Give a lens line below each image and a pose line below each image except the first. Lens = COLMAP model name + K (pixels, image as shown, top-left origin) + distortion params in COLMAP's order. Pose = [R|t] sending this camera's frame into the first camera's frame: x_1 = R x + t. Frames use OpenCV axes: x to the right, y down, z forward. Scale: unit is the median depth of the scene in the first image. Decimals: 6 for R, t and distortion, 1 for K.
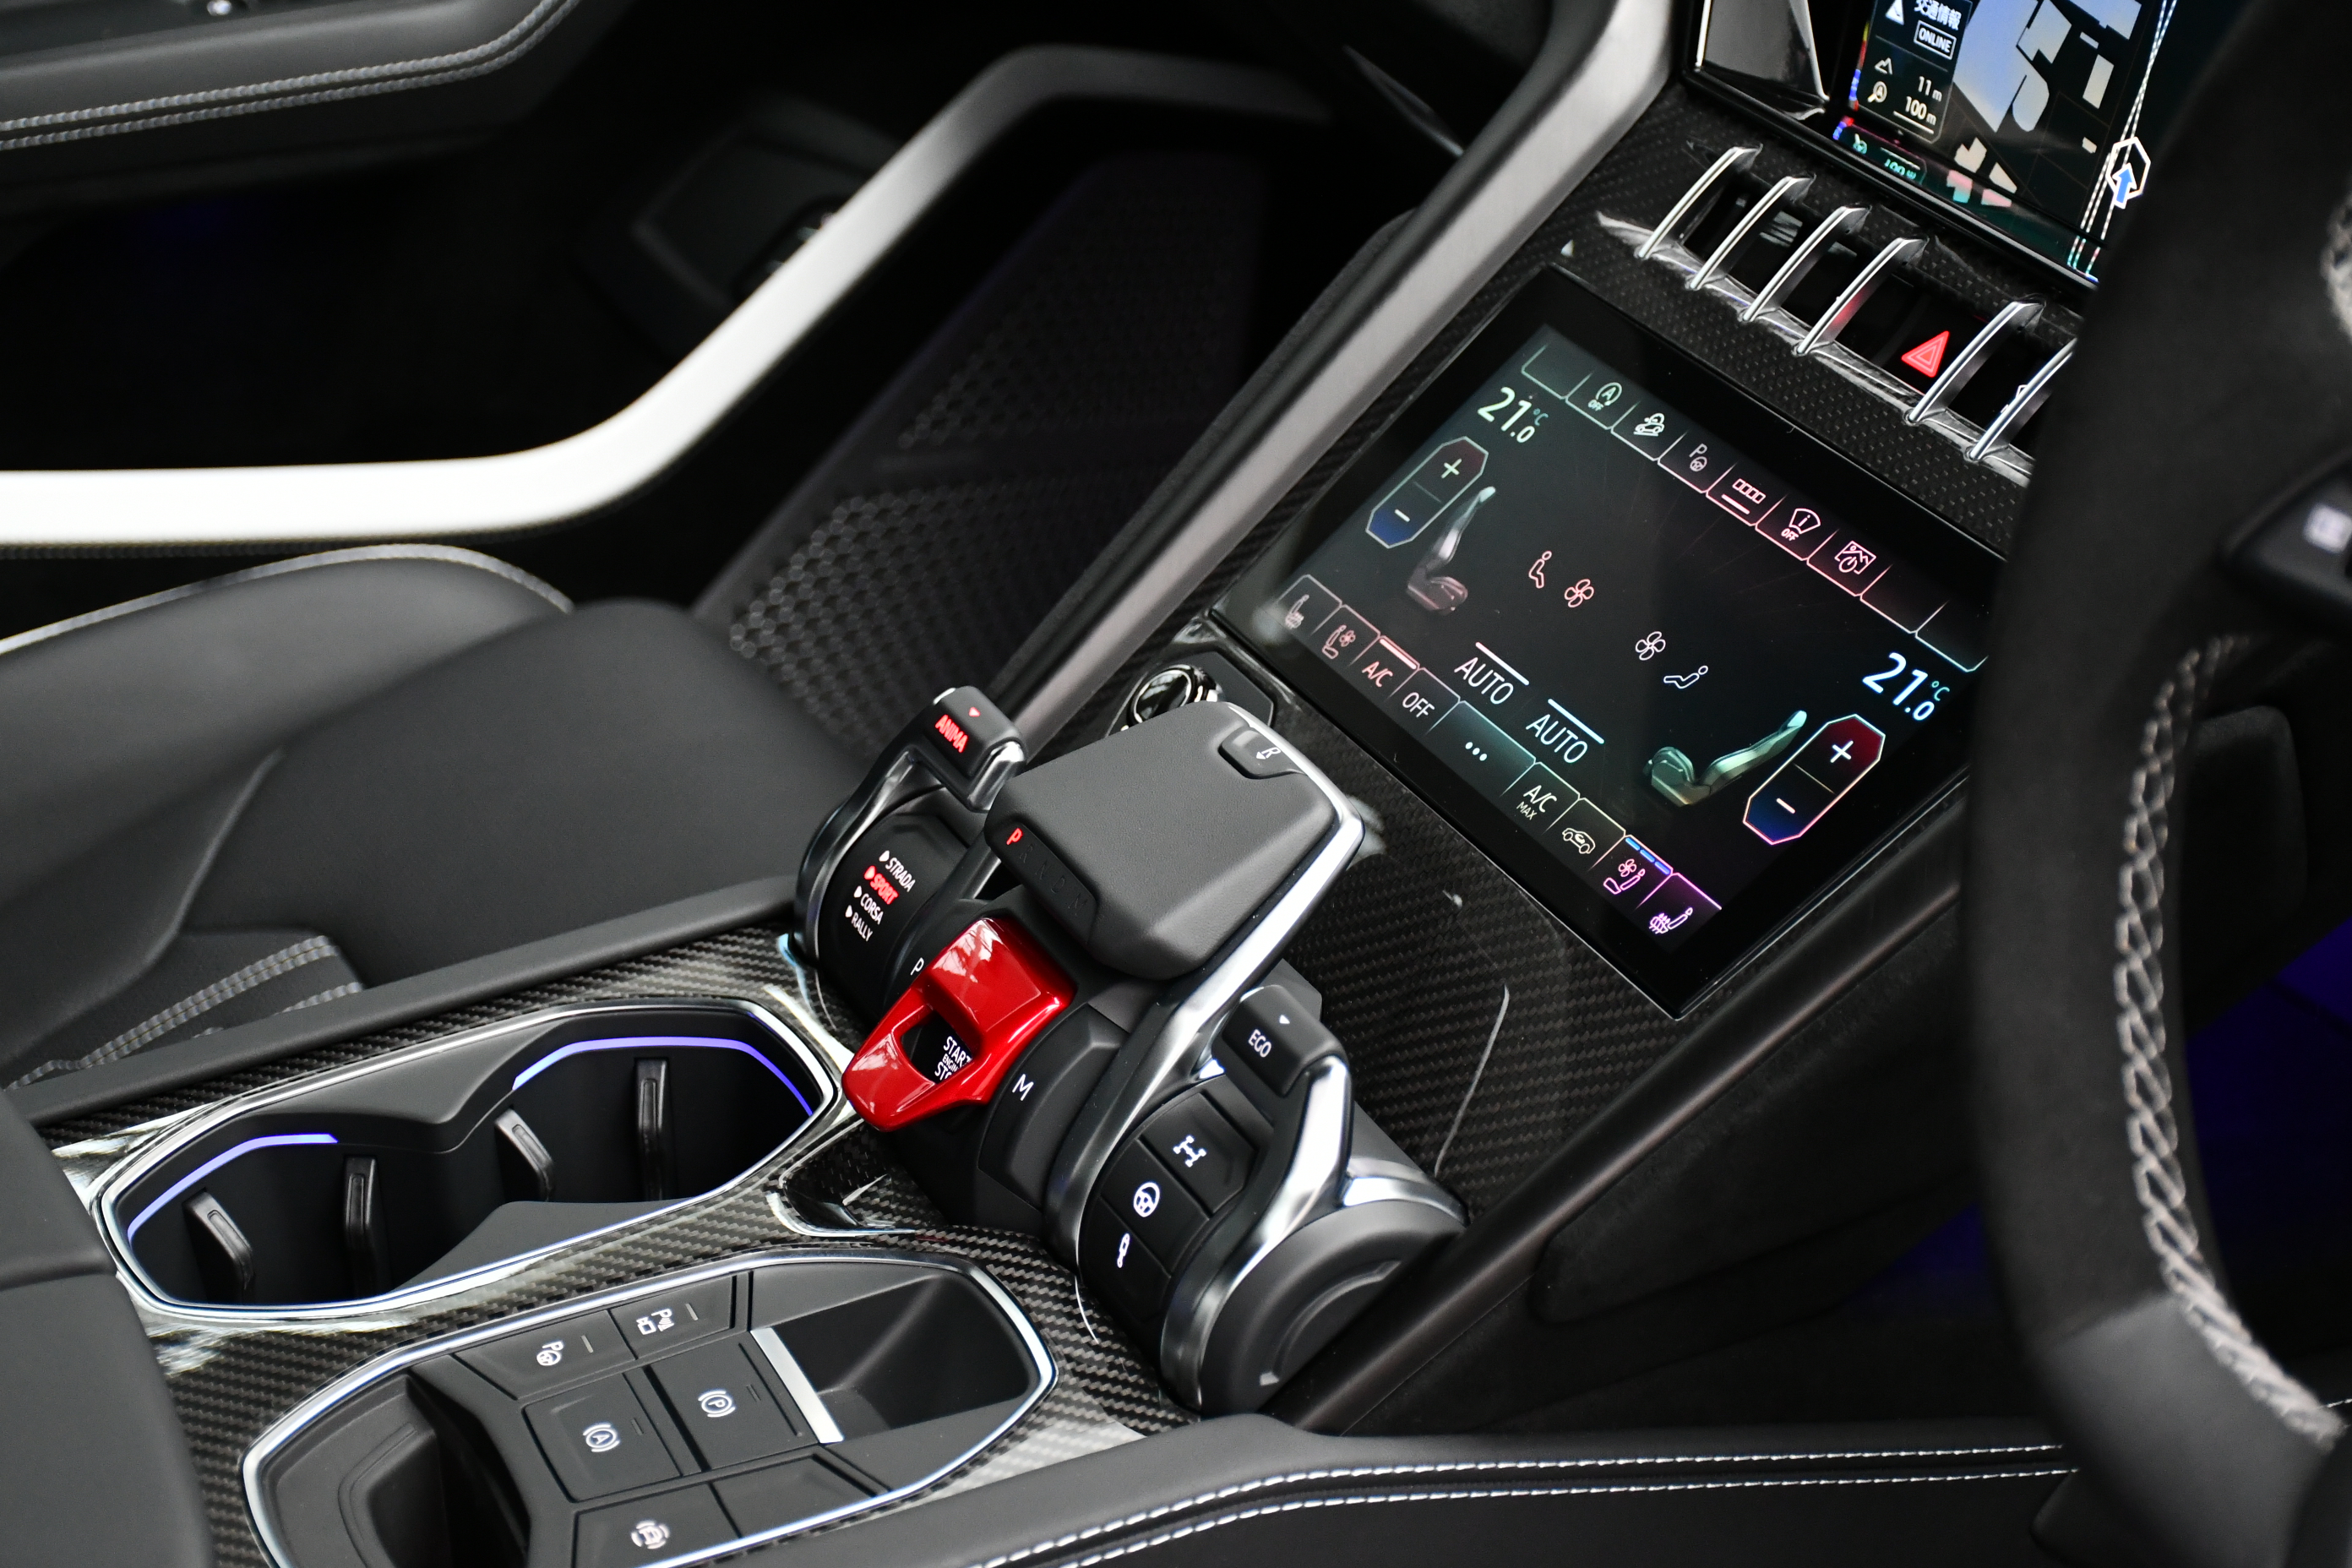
lens RADIAL K [[4415.3, 0, 1124.4], [0, 4415.3, 787.4], [0, 0, 1]] dist [0.003074, 0.042878]
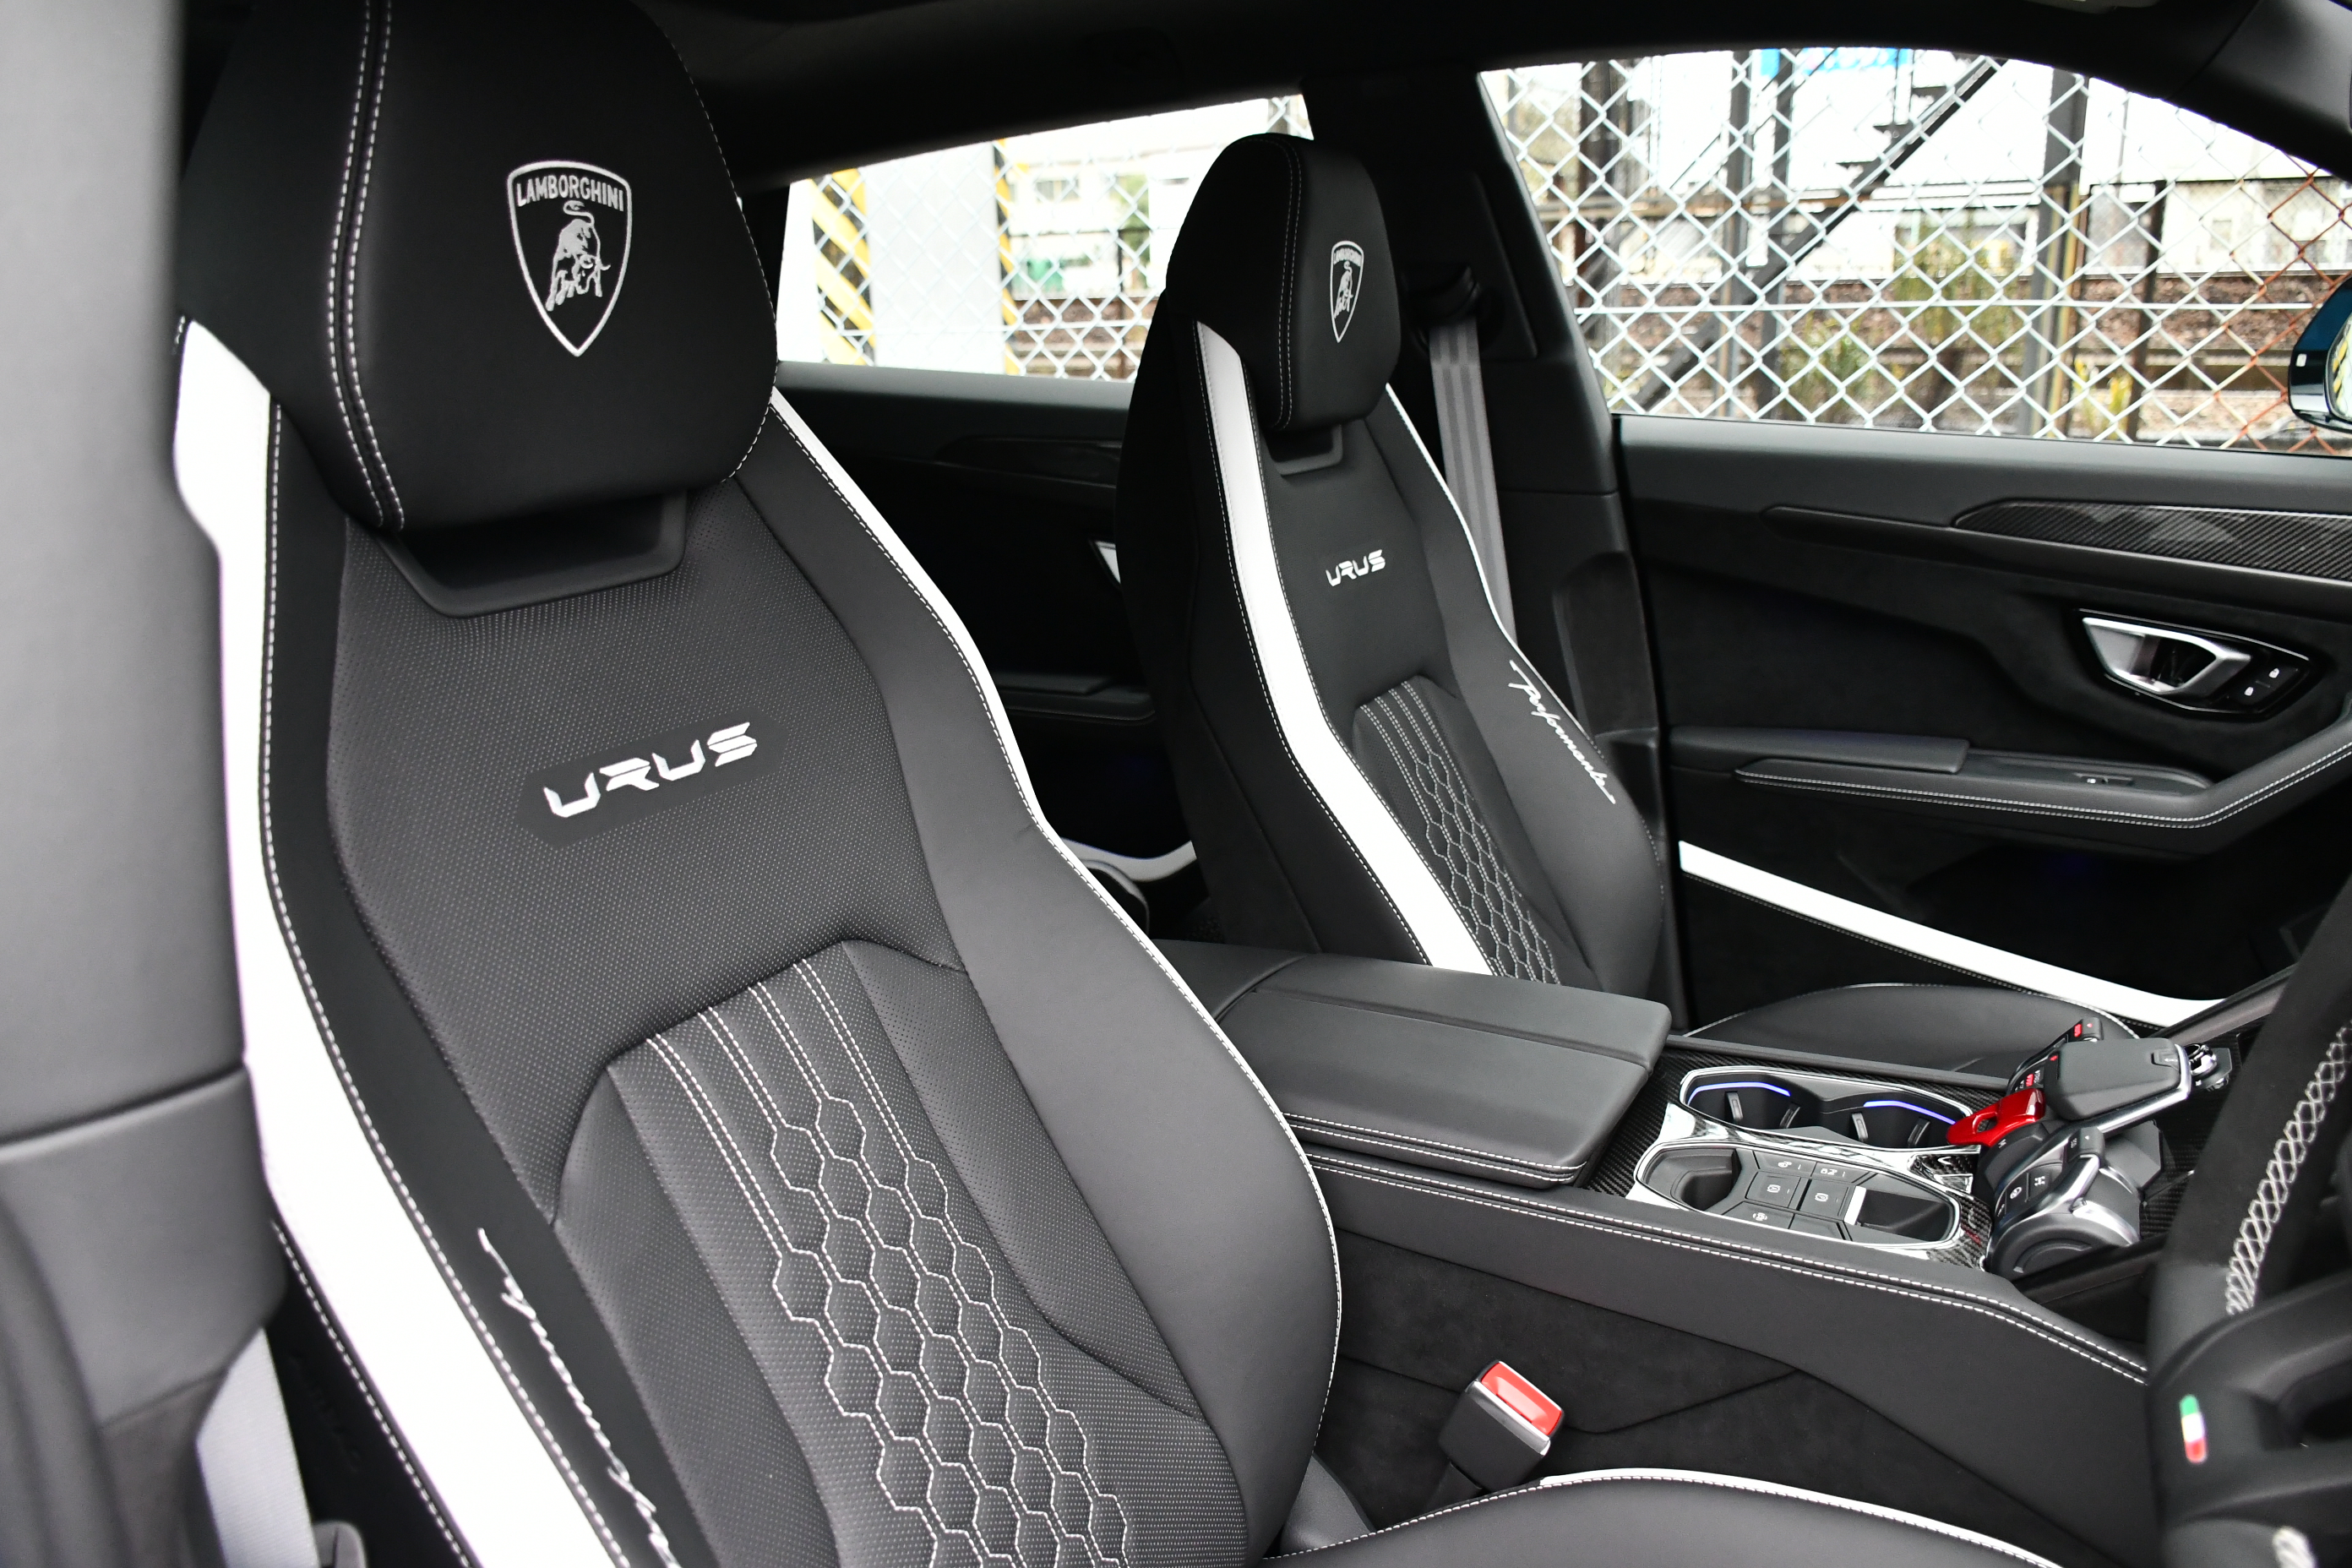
lens RADIAL K [[1803.0, 0, 1176.0], [0, 1803.0, 784.0], [0, 0, 1]] dist [-0.011044, -0.009600]
pose [[0.612513, 0.213046, -0.761209, 0.425403], [-0.365761, 0.930088, -0.034002, 0.086403], [0.700747, 0.299247, 0.647615, -0.031281]]
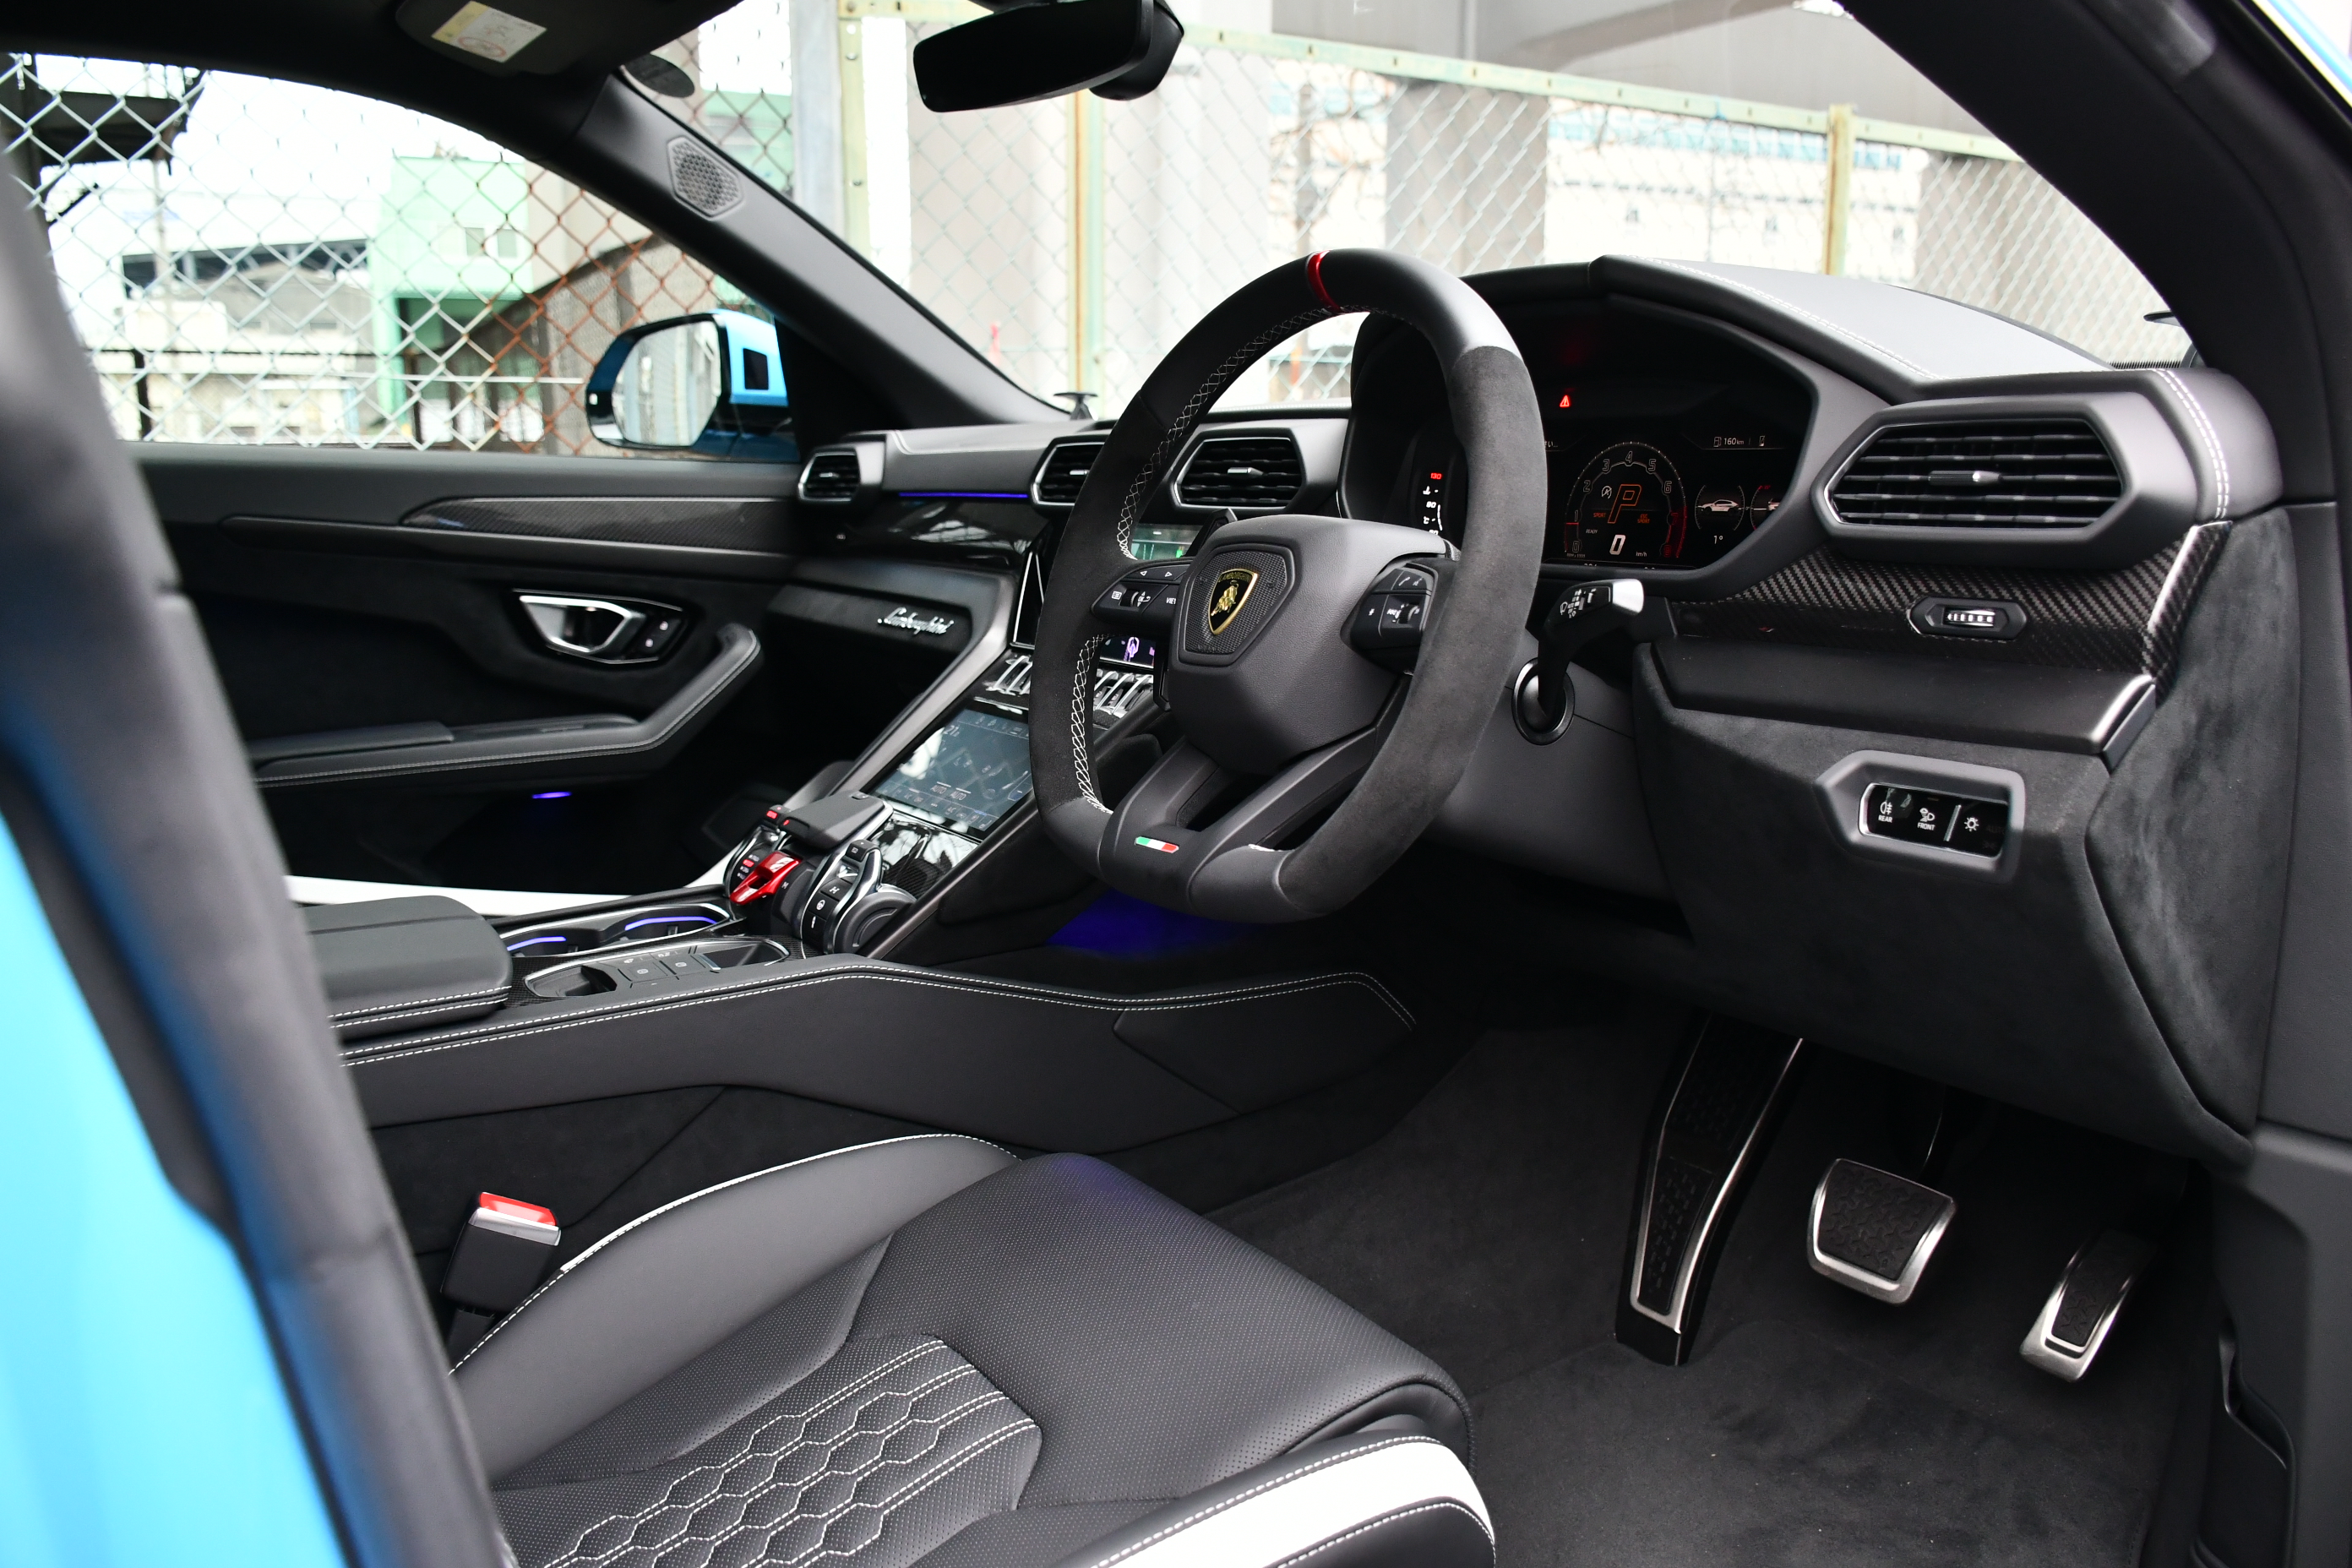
lens RADIAL K [[1803.0, 0, 1176.0], [0, 1803.0, 784.0], [0, 0, 1]] dist [-0.011044, -0.009600]
pose [[0.992522, -0.018339, 0.120683, 0.104481], [0.054726, 0.950576, -0.305631, 0.423076], [-0.109113, 0.309950, 0.944471, -0.291946]]
